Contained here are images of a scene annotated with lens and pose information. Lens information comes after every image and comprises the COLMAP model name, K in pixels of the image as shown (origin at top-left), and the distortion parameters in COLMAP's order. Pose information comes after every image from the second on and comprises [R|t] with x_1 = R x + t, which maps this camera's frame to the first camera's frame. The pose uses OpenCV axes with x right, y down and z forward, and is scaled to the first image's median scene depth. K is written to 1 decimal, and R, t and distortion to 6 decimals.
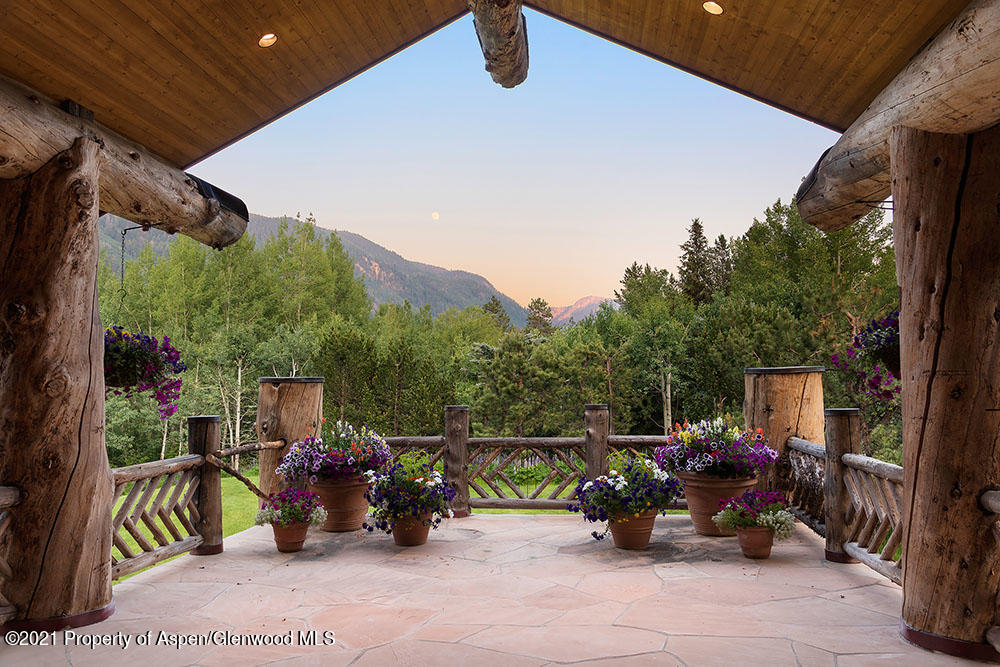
lens RADIAL K [[781.3, 0, 500.0], [0, 781.3, 334.3], [0, 0, 1]] dist [0.001164, 0.000073]
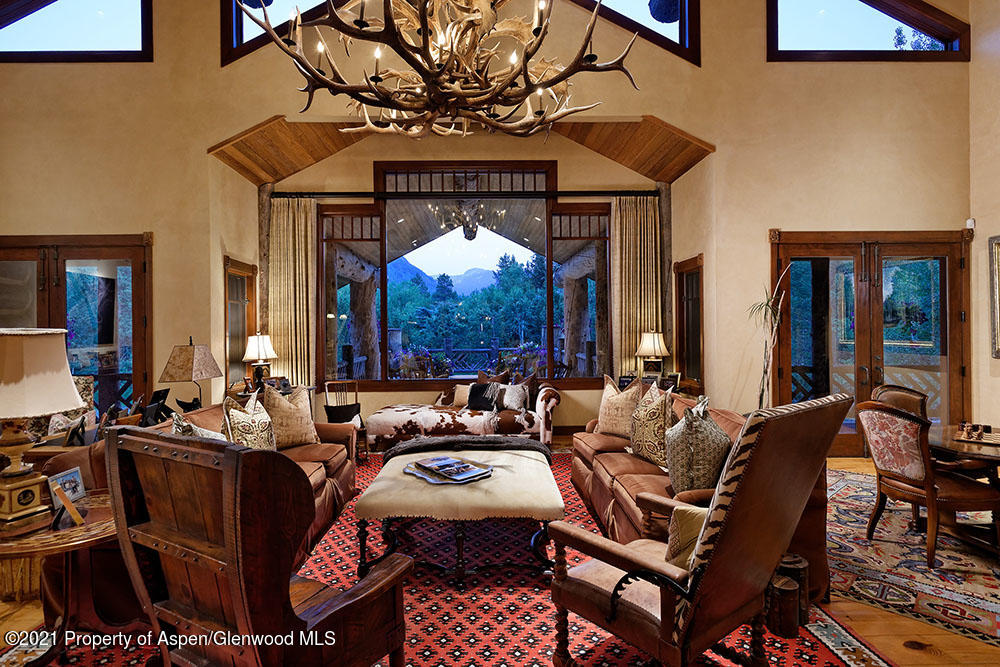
lens RADIAL K [[547.7, 0, 497.9], [0, 547.7, 333.0], [0, 0, 1]] dist [-0.000019, 0.000000]
pose [[0.987535, -0.006788, 0.157254, -0.066875], [-0.004432, 0.997474, 0.070892, -0.027721], [-0.157338, -0.070705, 0.985010, -0.369735]]
